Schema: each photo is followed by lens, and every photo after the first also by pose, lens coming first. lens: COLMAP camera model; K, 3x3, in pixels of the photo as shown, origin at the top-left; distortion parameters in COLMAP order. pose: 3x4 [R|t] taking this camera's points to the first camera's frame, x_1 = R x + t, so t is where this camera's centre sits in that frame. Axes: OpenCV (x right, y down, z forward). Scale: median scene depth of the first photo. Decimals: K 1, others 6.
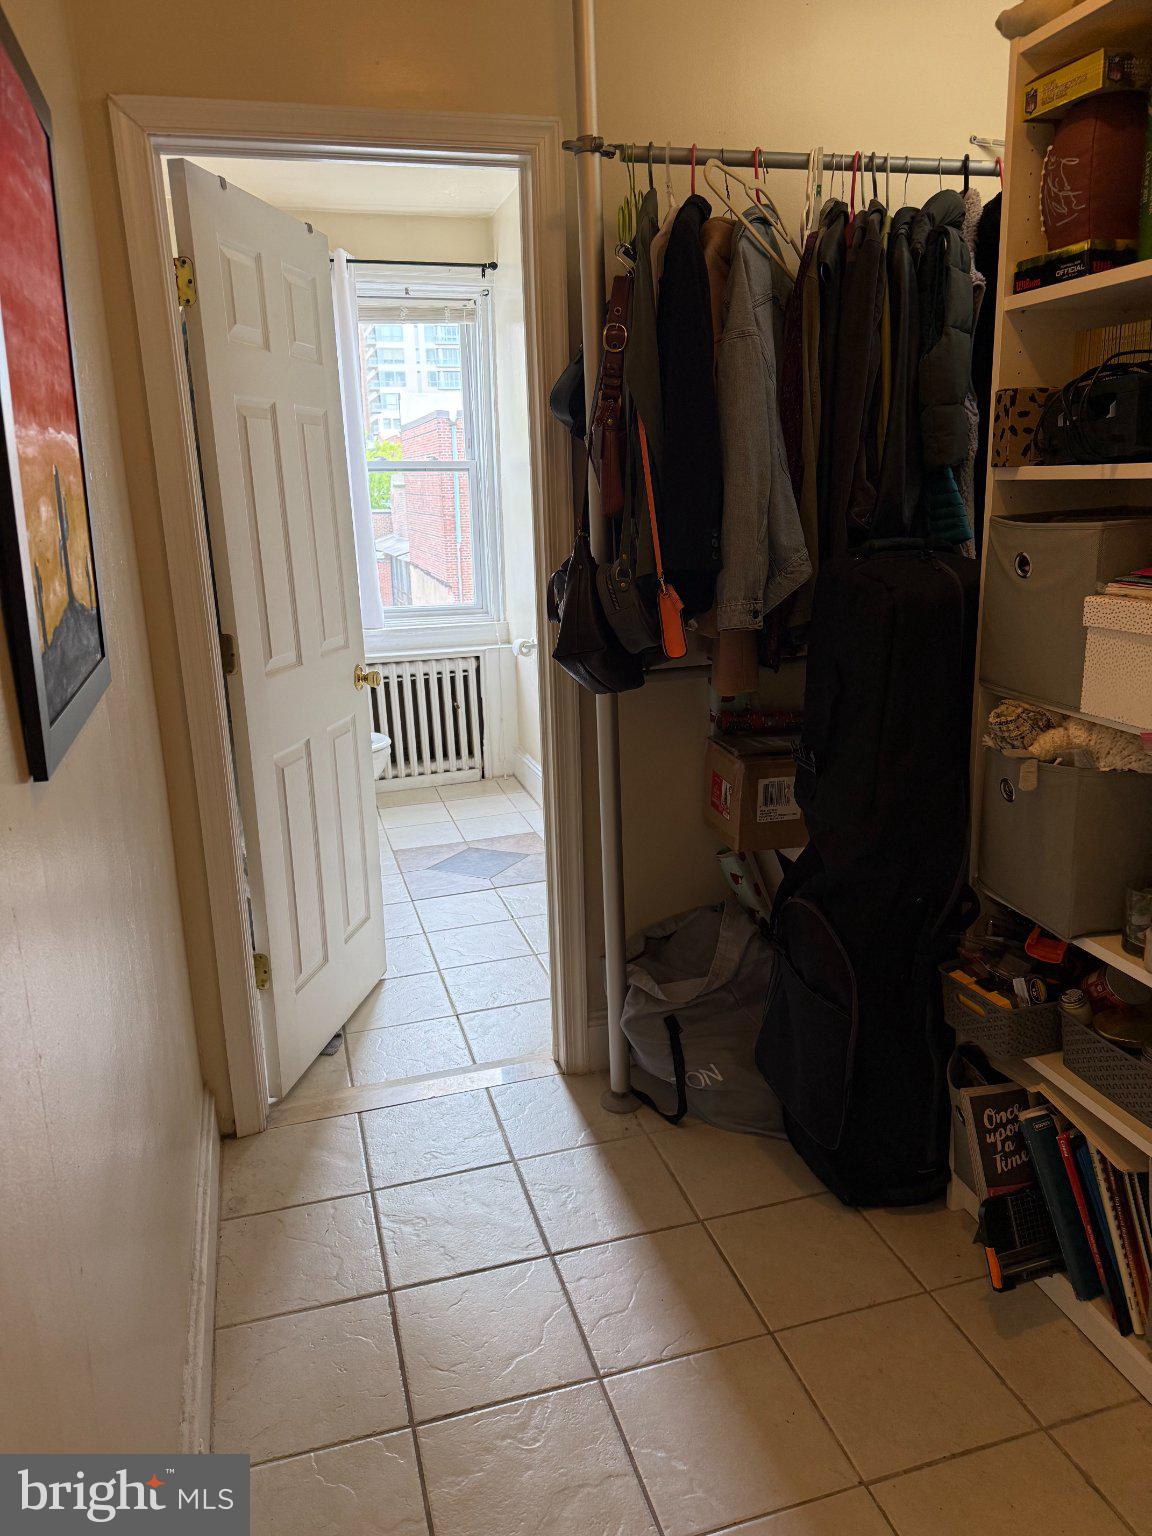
lens RADIAL K [[1096.3, 0, 581.6], [0, 1096.3, 773.2], [0, 0, 1]] dist [0.065985, -0.078367]
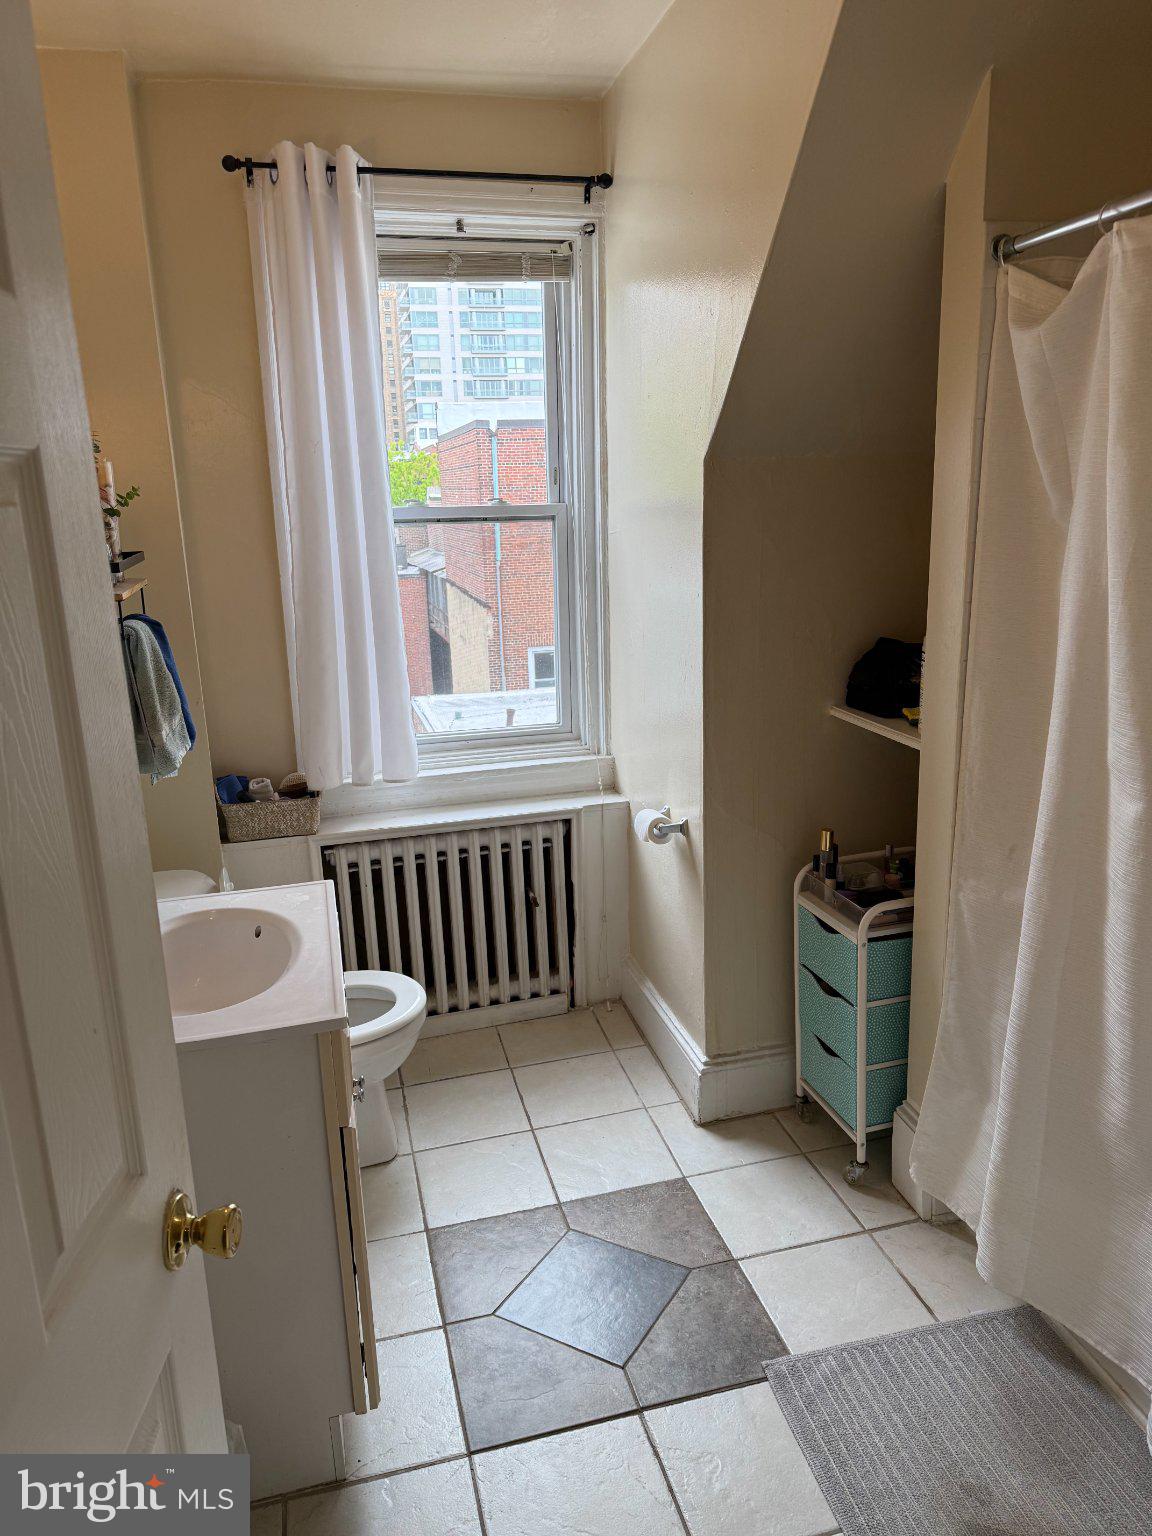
lens RADIAL K [[1096.3, 0, 570.6], [0, 1096.3, 761.3], [0, 0, 1]] dist [0.065985, -0.078367]
pose [[0.999213, 0.003371, -0.039533, -0.067516], [-0.004004, 0.999865, -0.015931, -0.126484], [0.039474, 0.016076, 0.999091, 0.377477]]
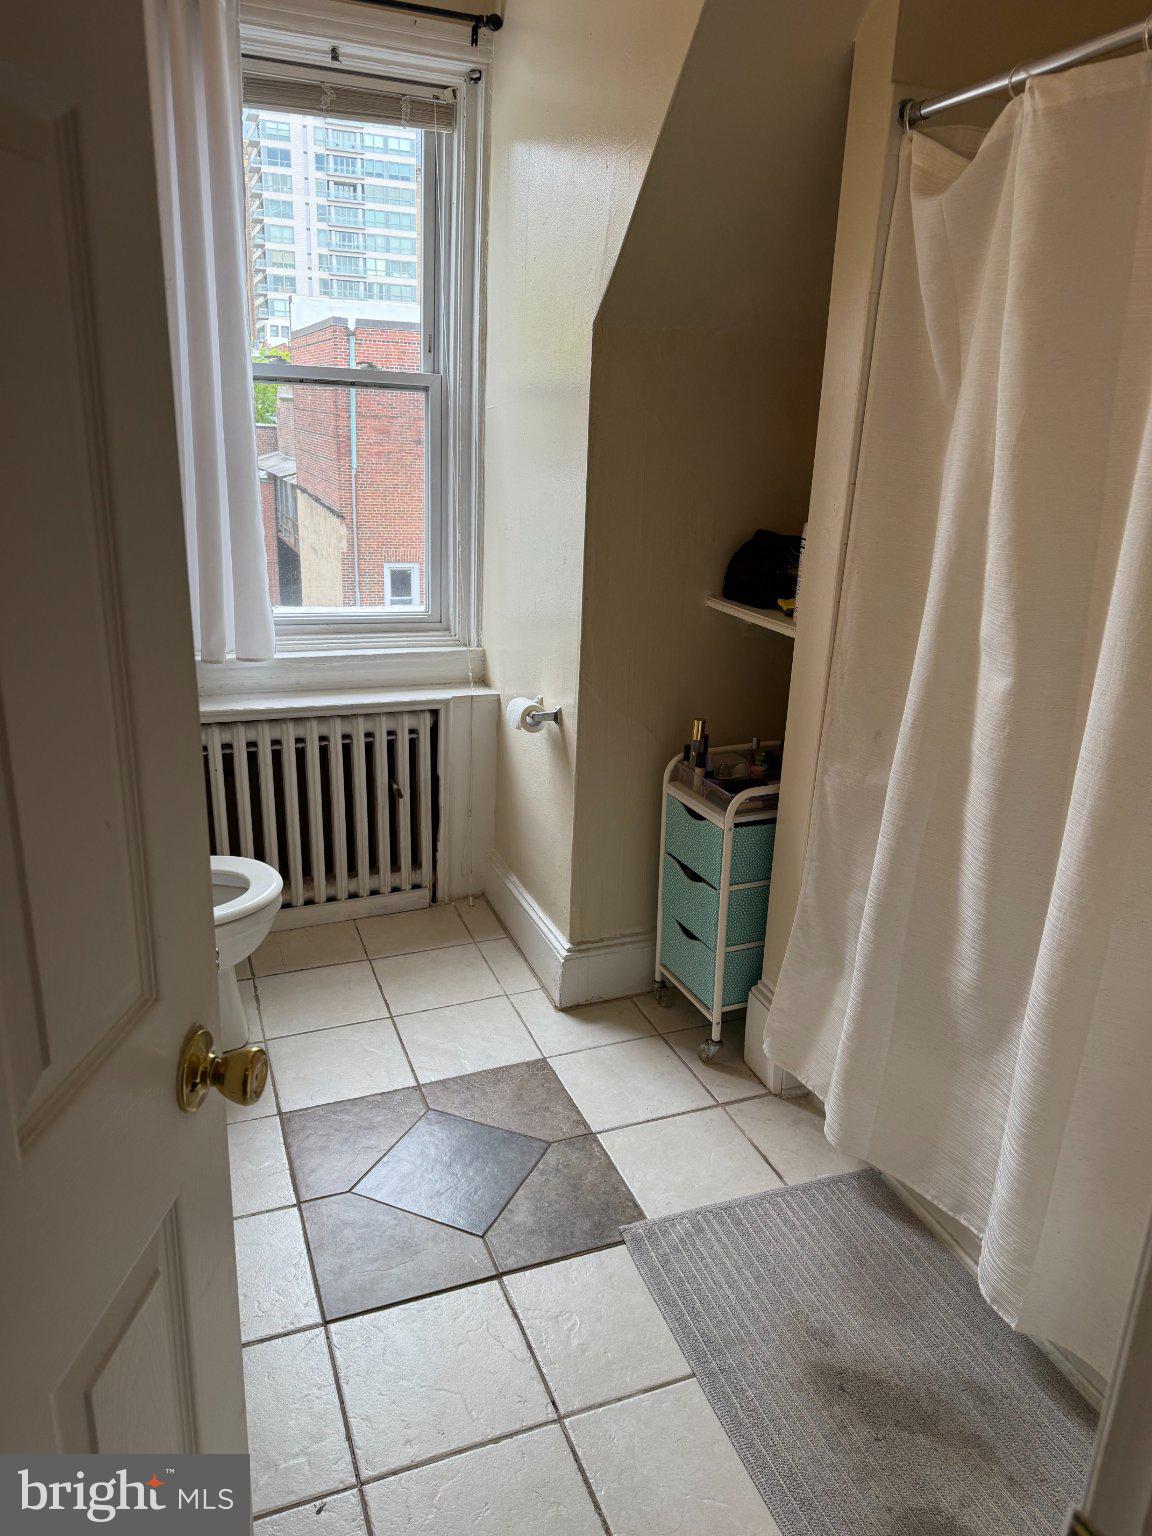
lens RADIAL K [[1096.3, 0, 582.3], [0, 1096.3, 758.8], [0, 0, 1]] dist [0.065985, -0.078367]
pose [[0.993733, 0.034264, 0.106399, -0.075890], [-0.039123, 0.998268, 0.043926, -0.106064], [-0.104709, -0.047813, 0.993353, 0.389452]]
